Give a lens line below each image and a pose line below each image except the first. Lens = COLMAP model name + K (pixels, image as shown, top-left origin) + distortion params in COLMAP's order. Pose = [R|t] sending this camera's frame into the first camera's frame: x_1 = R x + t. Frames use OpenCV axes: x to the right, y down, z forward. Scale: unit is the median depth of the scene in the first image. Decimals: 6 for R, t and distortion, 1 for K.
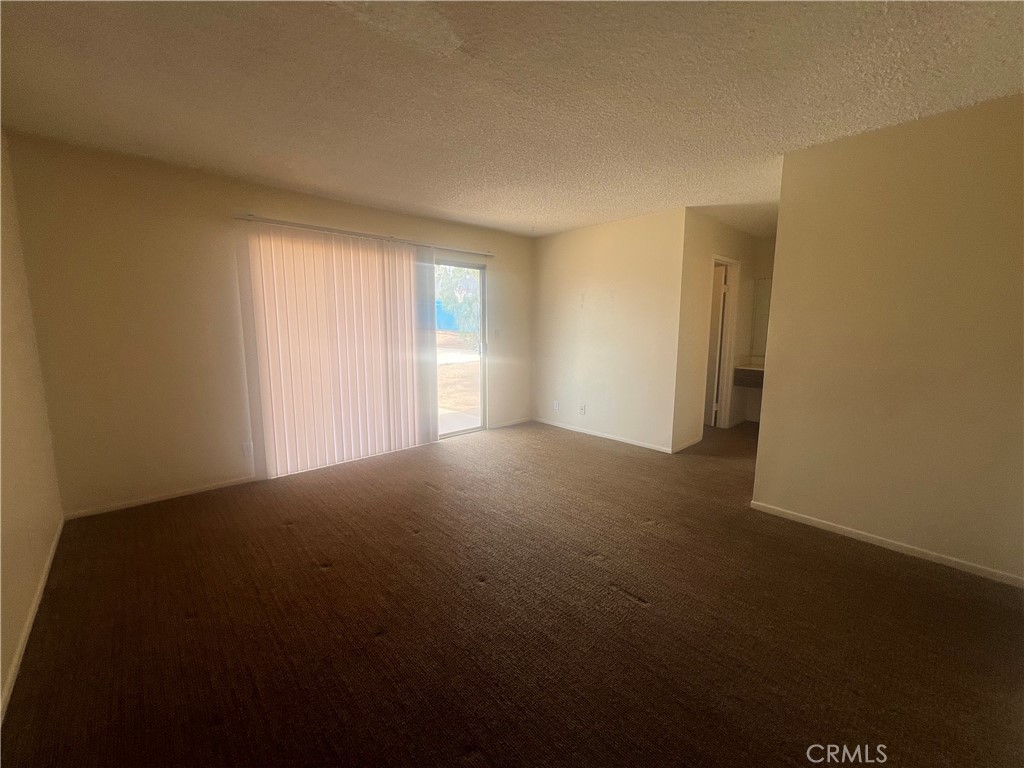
lens RADIAL K [[410.1, 0, 508.7], [0, 410.1, 383.0], [0, 0, 1]] dist [-0.000166, -0.000085]
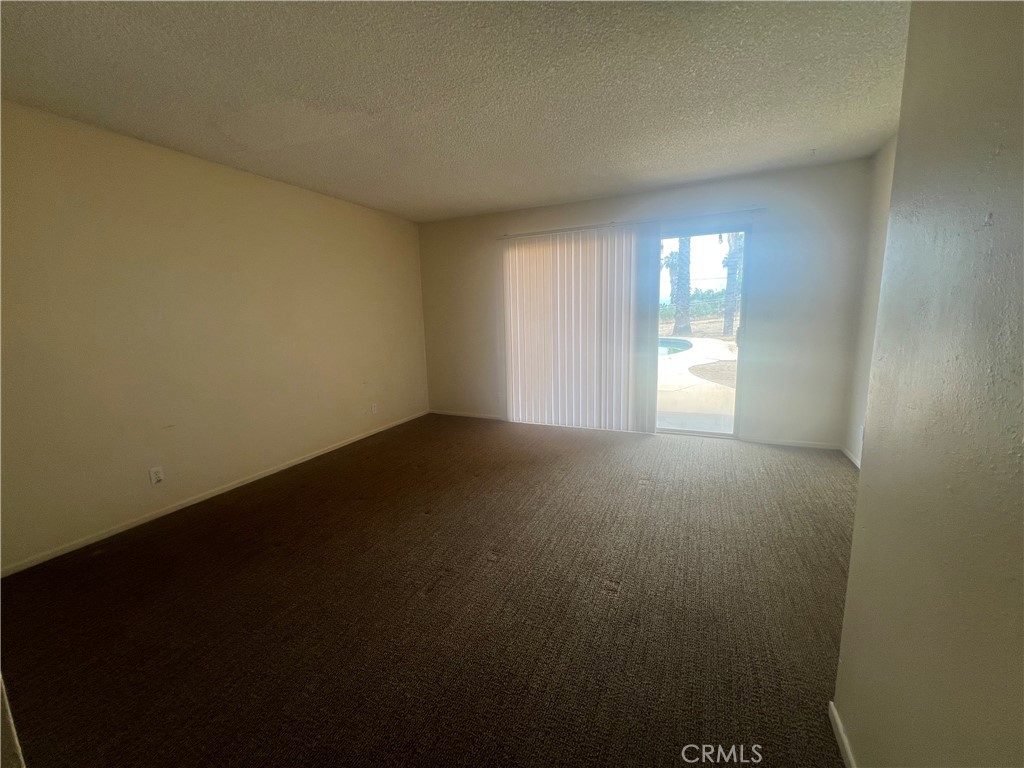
lens RADIAL K [[410.1, 0, 508.7], [0, 410.1, 383.0], [0, 0, 1]] dist [-0.000166, -0.000085]
pose [[0.391177, 0.135943, -0.910220, 0.611513], [-0.101462, 0.989372, 0.104160, -0.039349], [0.914705, 0.051608, 0.400813, 0.380356]]
